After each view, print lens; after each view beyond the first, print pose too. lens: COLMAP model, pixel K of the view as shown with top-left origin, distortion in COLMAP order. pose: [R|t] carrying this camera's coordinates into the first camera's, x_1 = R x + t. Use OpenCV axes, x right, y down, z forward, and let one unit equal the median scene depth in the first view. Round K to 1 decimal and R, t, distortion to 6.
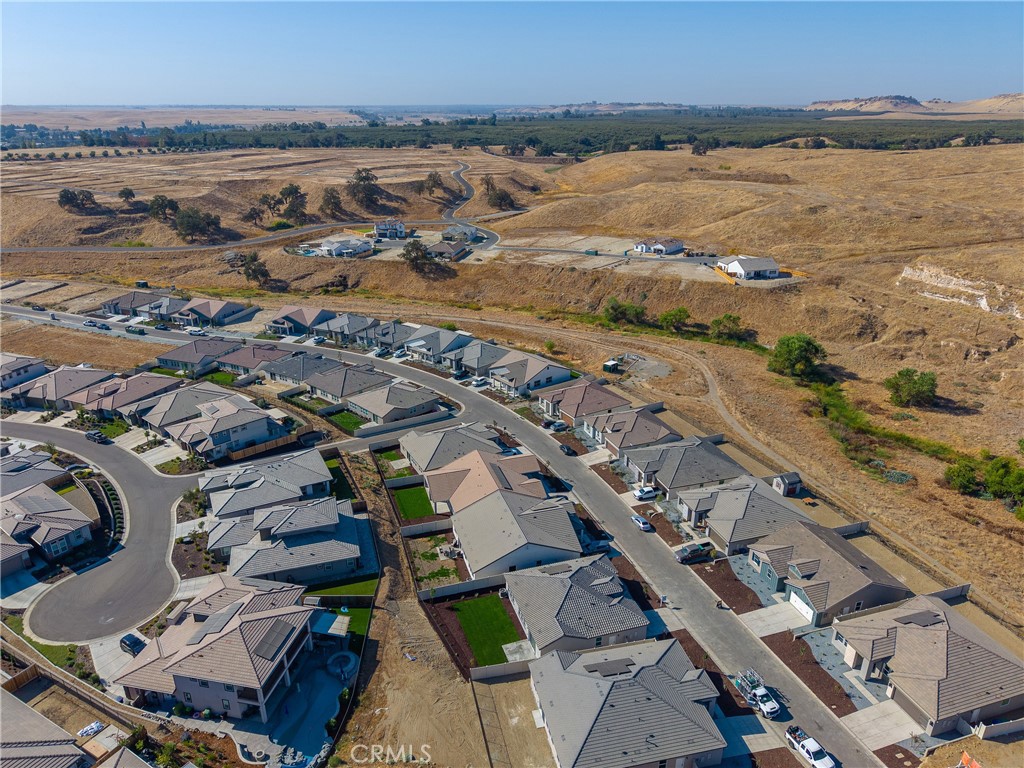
lens RADIAL K [[682.5, 0, 507.5], [0, 682.5, 385.0], [0, 0, 1]] dist [0.045061, -0.050747]
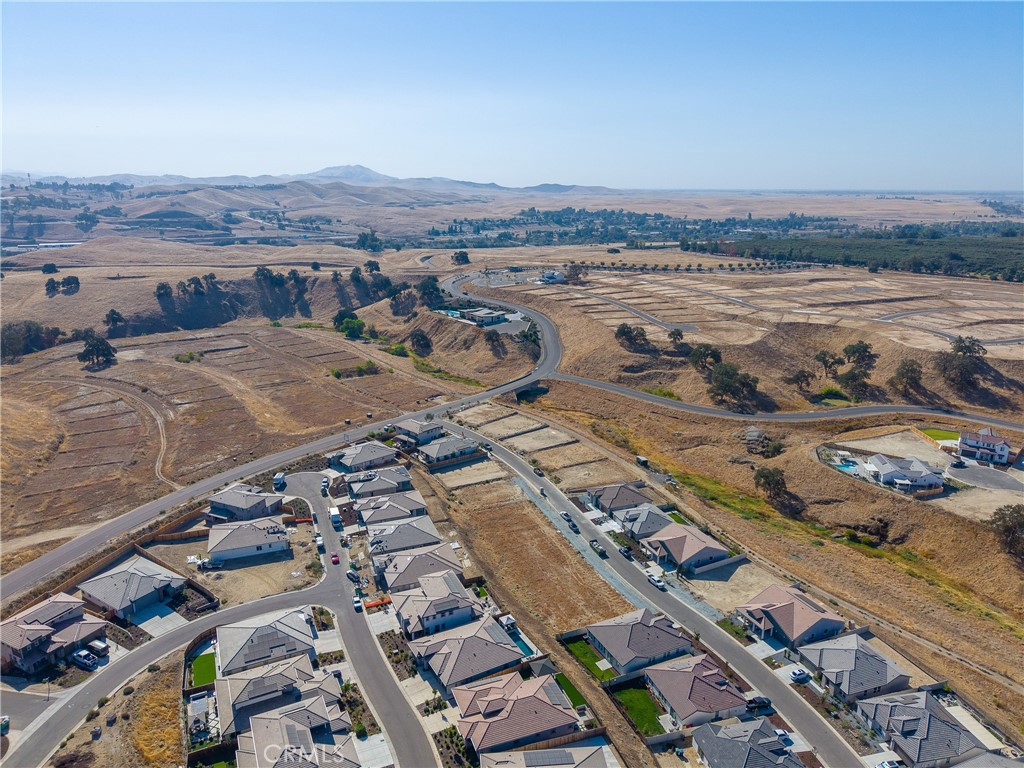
lens RADIAL K [[680.6, 0, 509.7], [0, 680.6, 384.3], [0, 0, 1]] dist [0.071652, -0.080741]
pose [[0.700721, 0.203780, -0.683713, -0.060536], [-0.276771, 0.960932, 0.002749, -0.227755], [0.657562, 0.187306, 0.729746, 0.229274]]
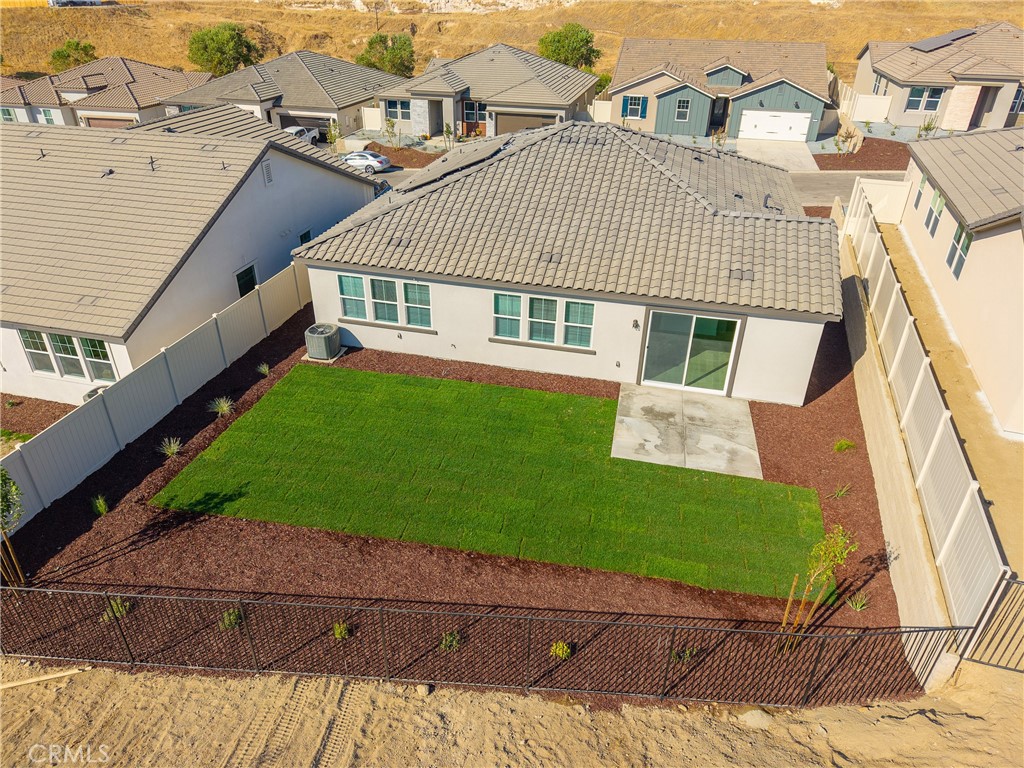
lens RADIAL K [[682.5, 0, 507.5], [0, 682.5, 385.0], [0, 0, 1]] dist [0.045061, -0.050747]
pose [[0.524325, -0.425776, 0.737427, -0.054014], [0.312688, 0.901785, 0.298345, 0.103356], [-0.792028, 0.074155, 0.605964, 0.316303]]
